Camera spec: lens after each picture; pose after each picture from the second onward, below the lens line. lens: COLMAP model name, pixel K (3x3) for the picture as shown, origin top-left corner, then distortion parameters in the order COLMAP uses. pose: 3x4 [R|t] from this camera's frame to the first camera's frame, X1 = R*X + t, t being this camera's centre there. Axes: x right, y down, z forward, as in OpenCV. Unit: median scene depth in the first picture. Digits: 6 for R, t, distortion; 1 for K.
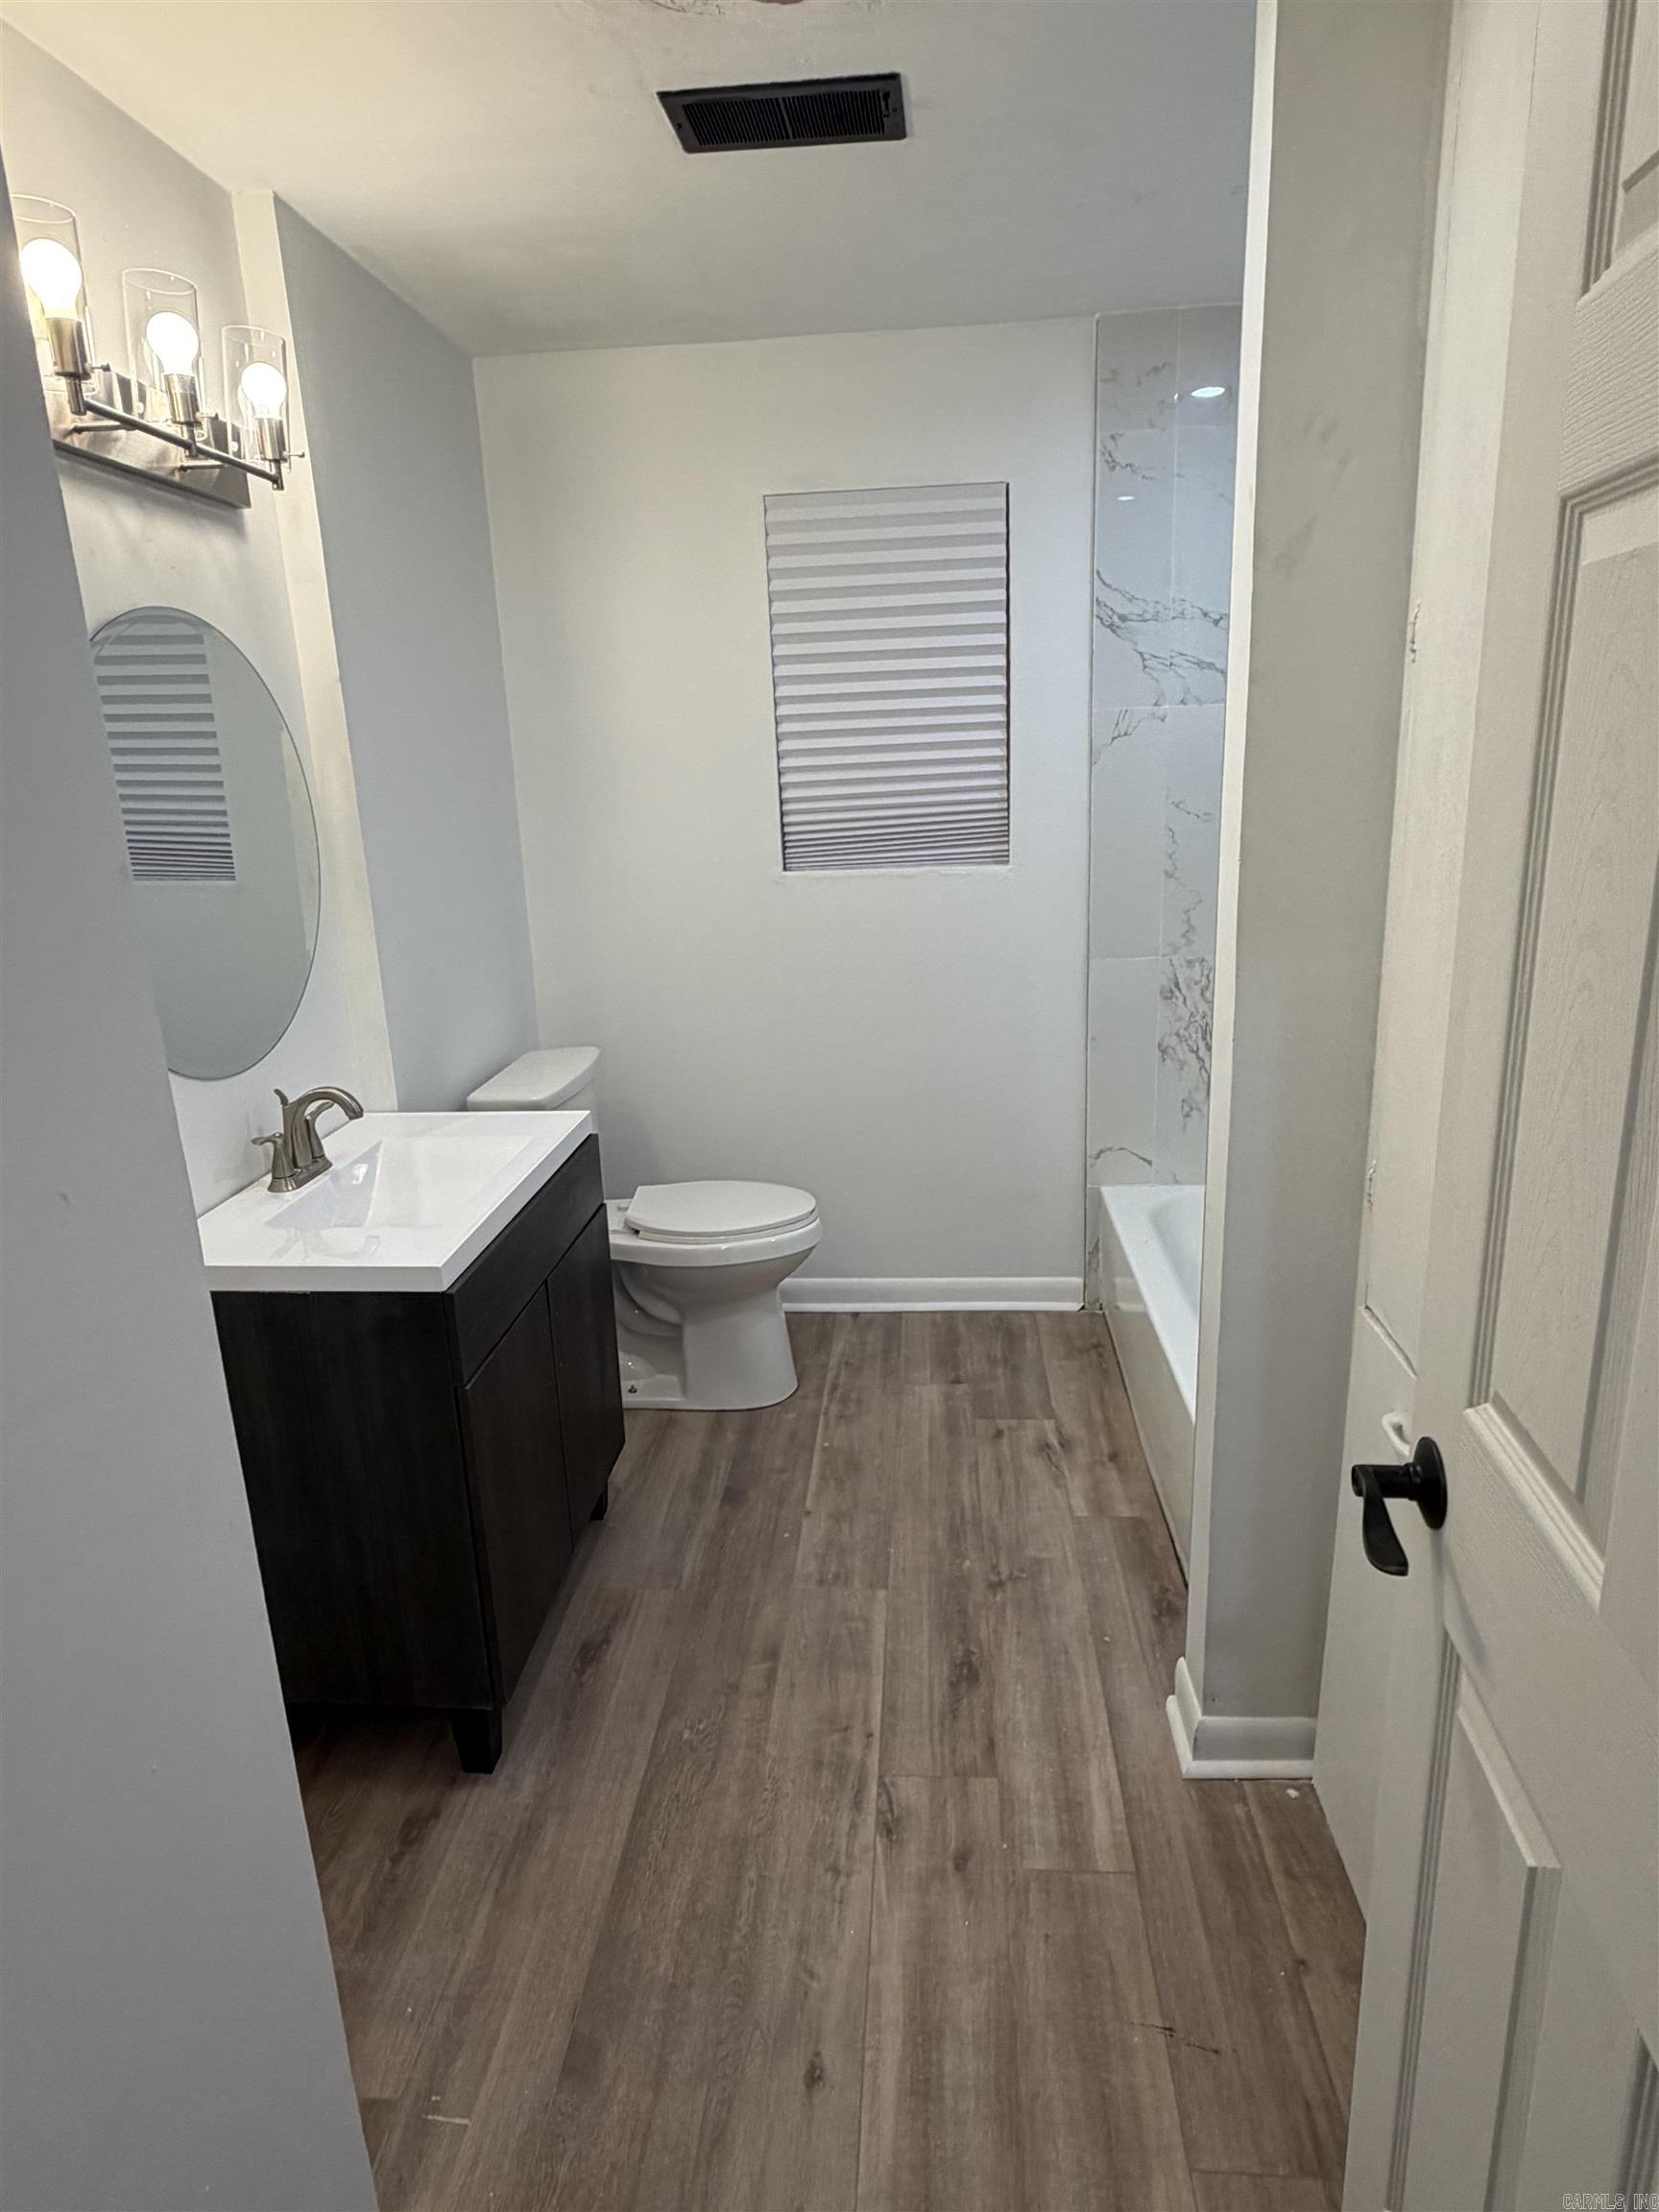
lens RADIAL K [[1288.4, 0, 829.5], [0, 1288.4, 1106.0], [0, 0, 1]] dist [0.004358, 0.000793]
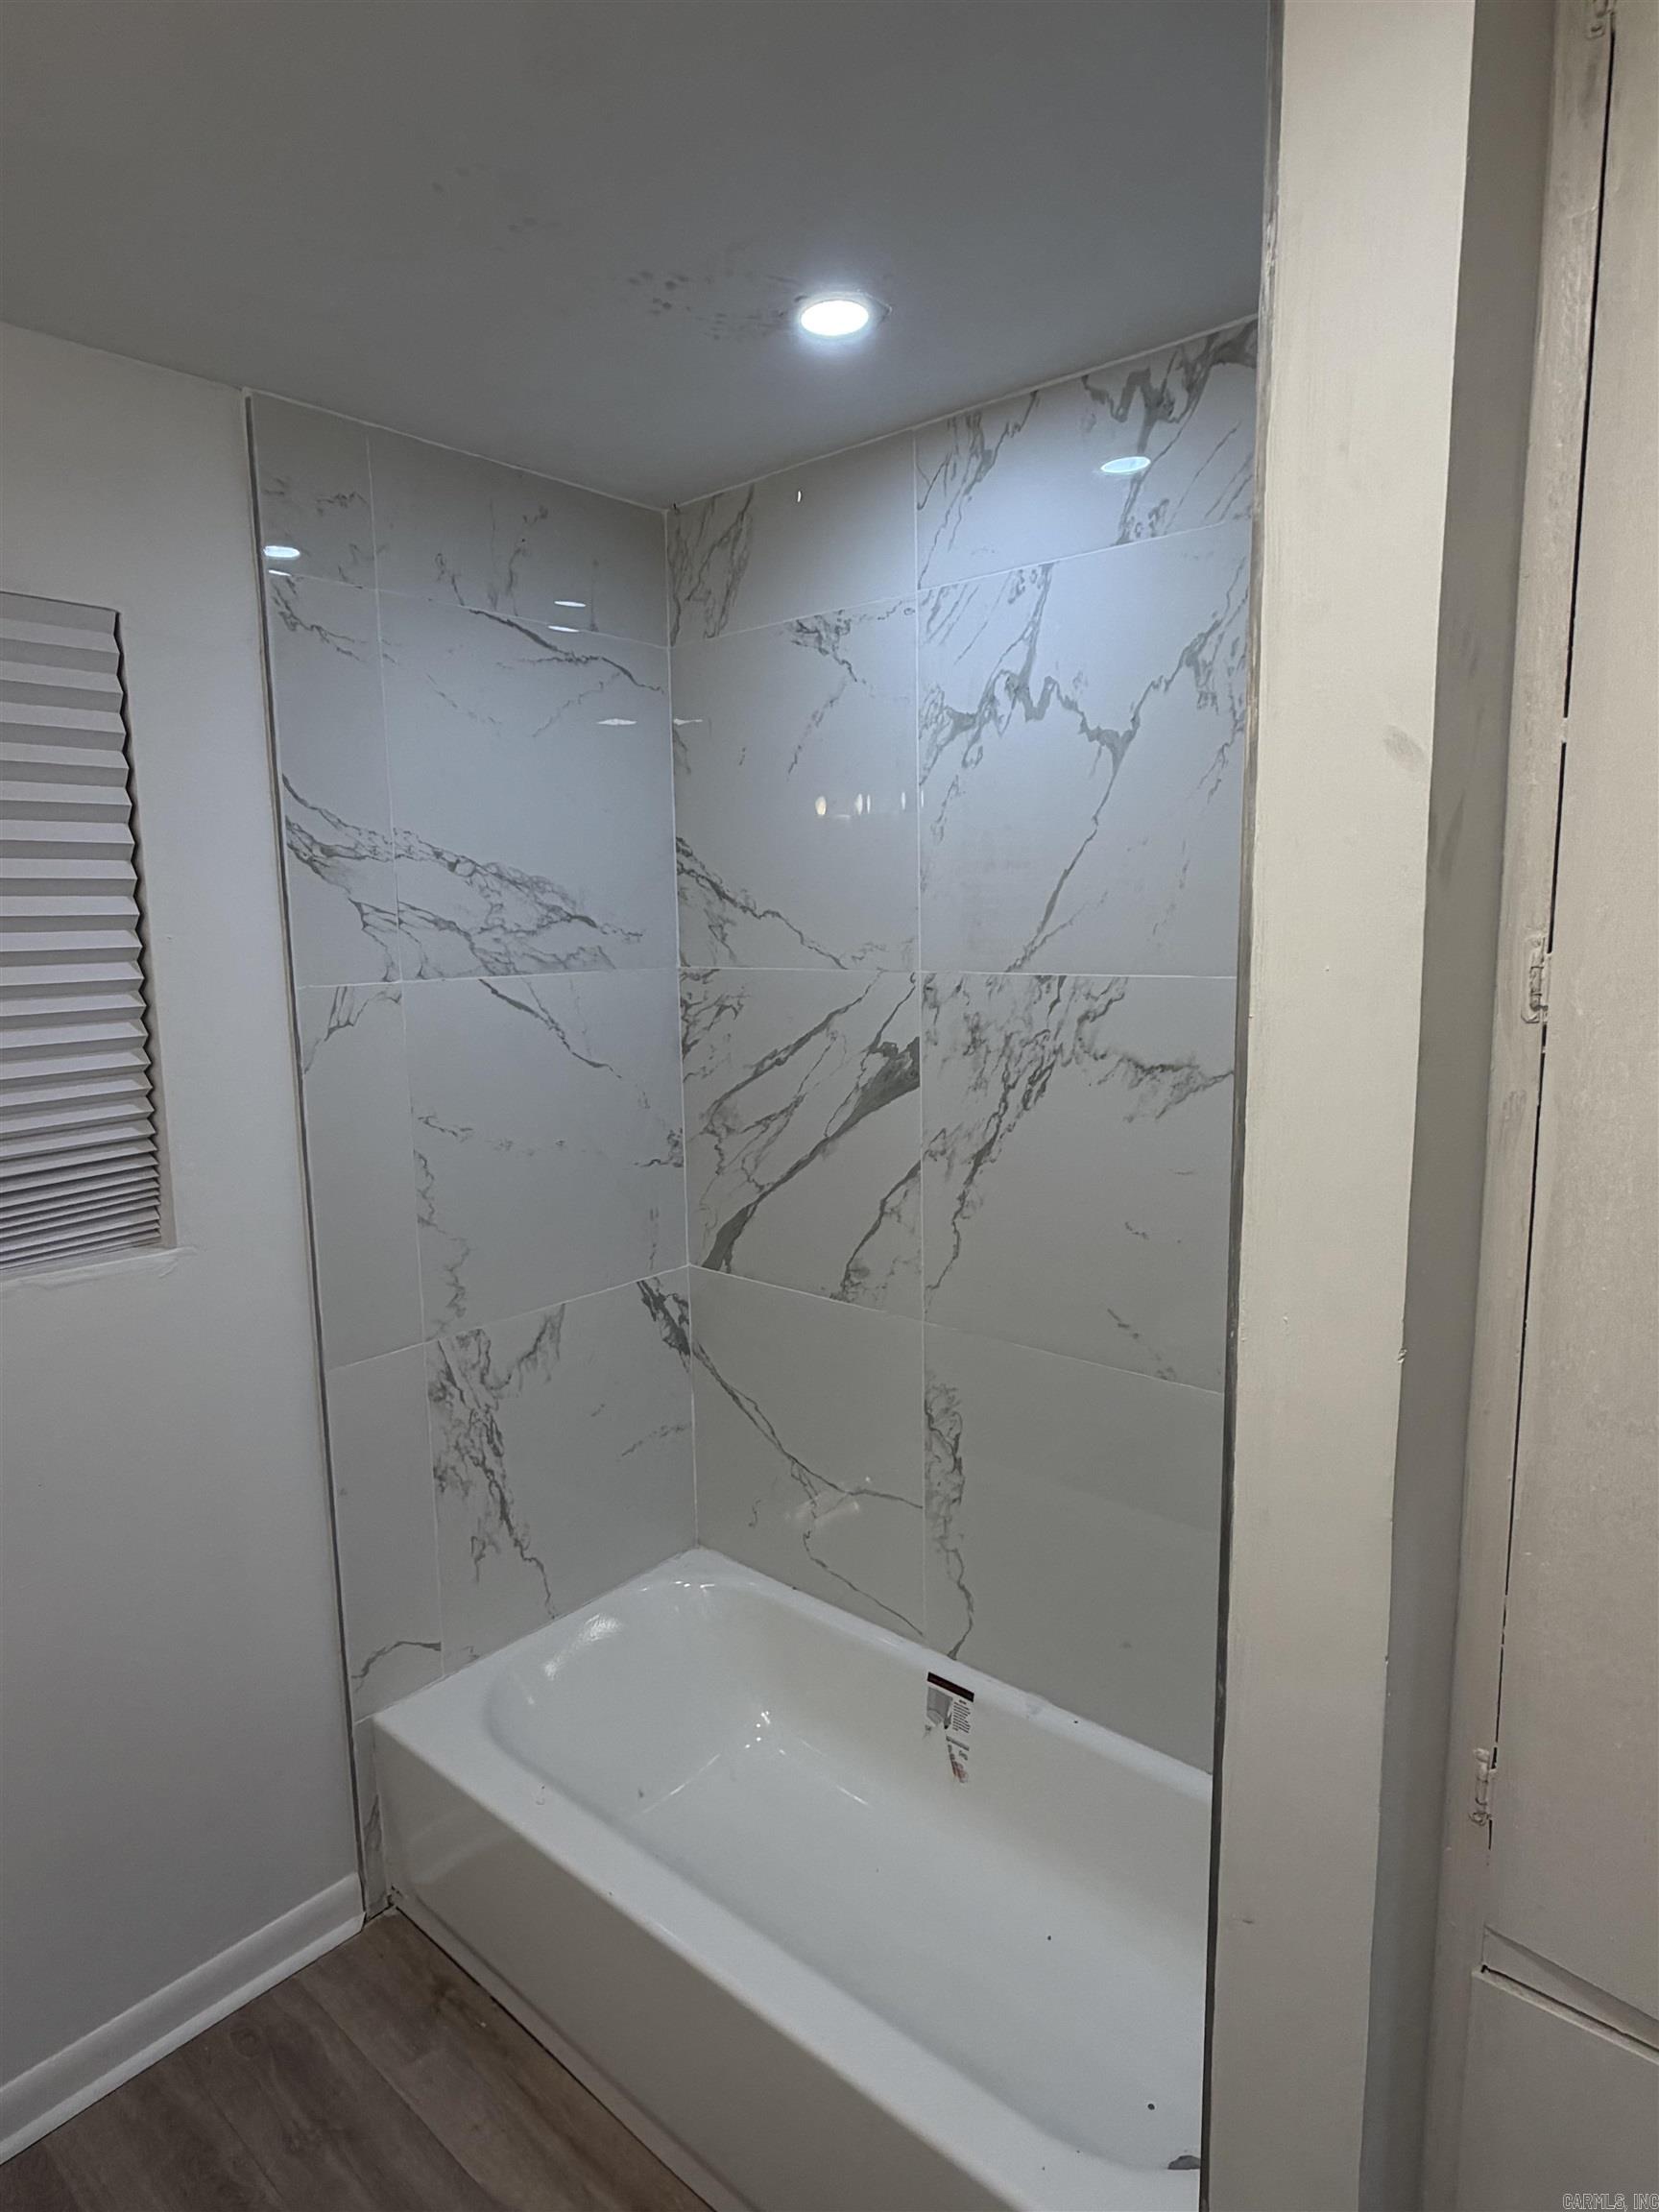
lens RADIAL K [[1288.4, 0, 829.5], [0, 1288.4, 1106.0], [0, 0, 1]] dist [0.004358, 0.000793]
pose [[0.603164, -0.087634, 0.792788, -0.141684], [0.209183, 0.976535, -0.051204, -0.165390], [-0.769698, 0.196722, 0.607343, 0.432269]]
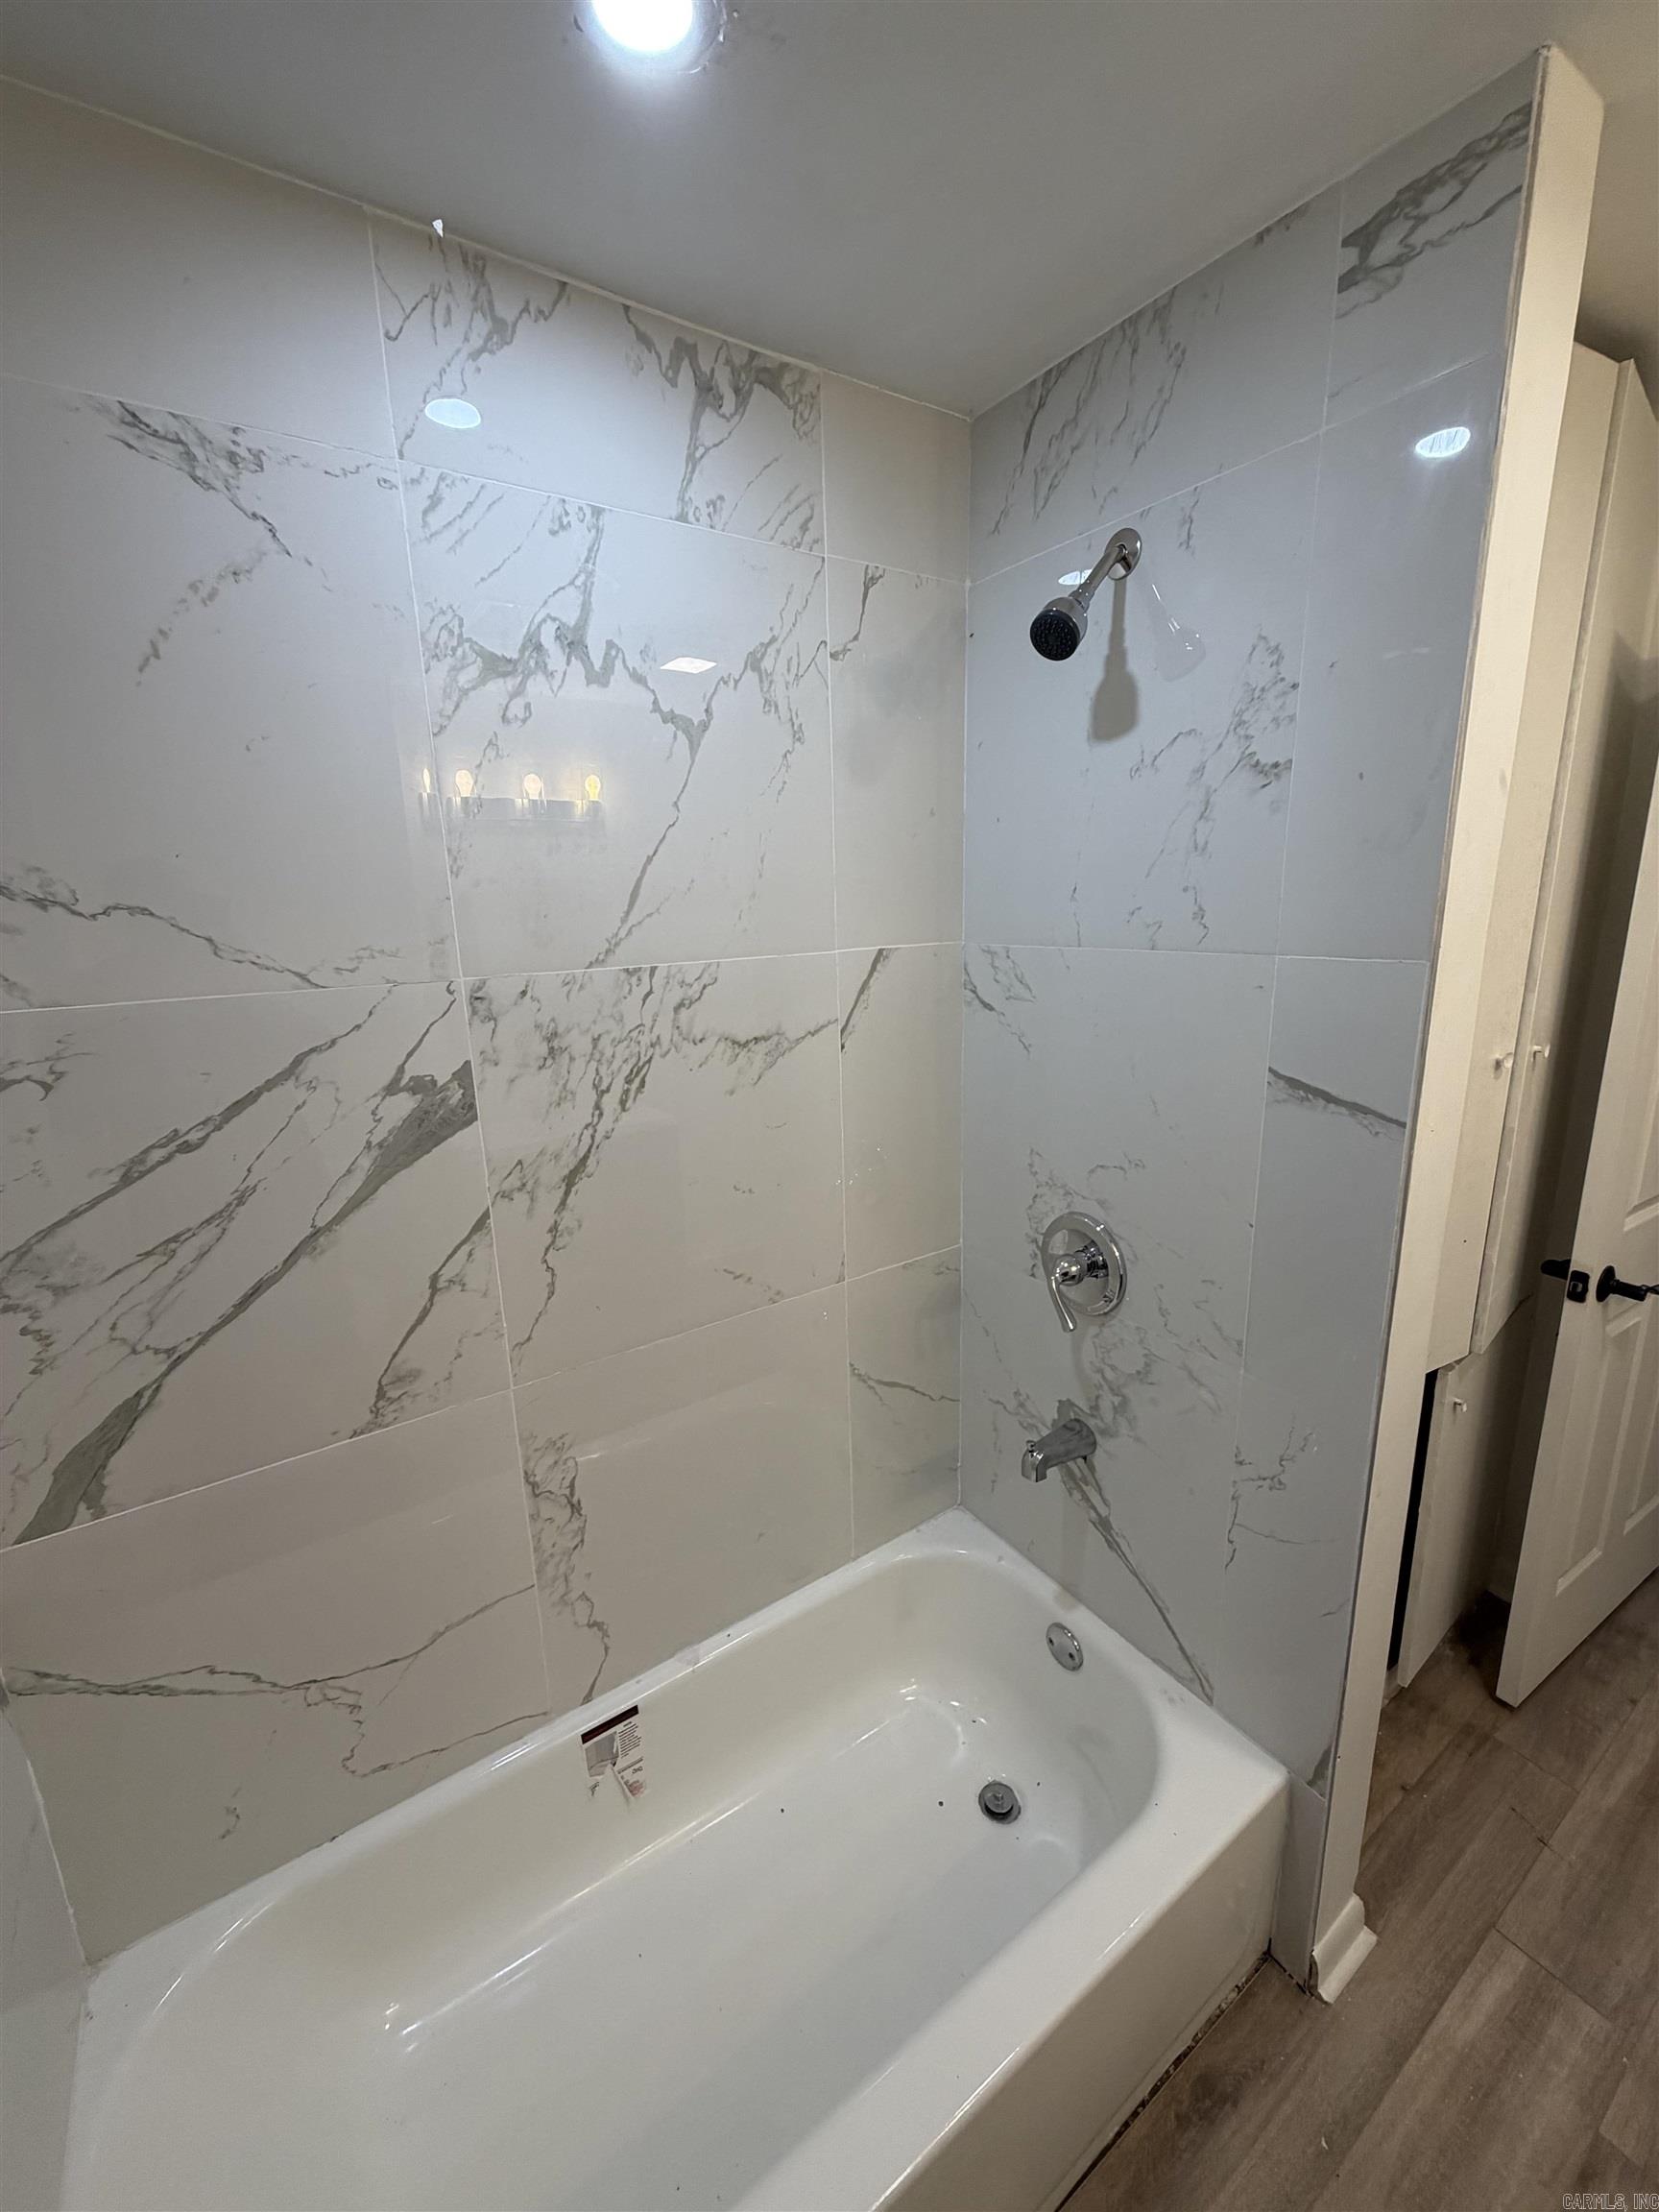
lens RADIAL K [[892.2, 0, 829.5], [0, 892.2, 1106.0], [0, 0, 1]] dist [0.002613, -0.000239]
pose [[-0.623227, -0.123610, 0.772210, 0.045188], [0.262678, 0.896974, 0.355581, -0.309333], [-0.736606, 0.424450, -0.526549, 0.917643]]
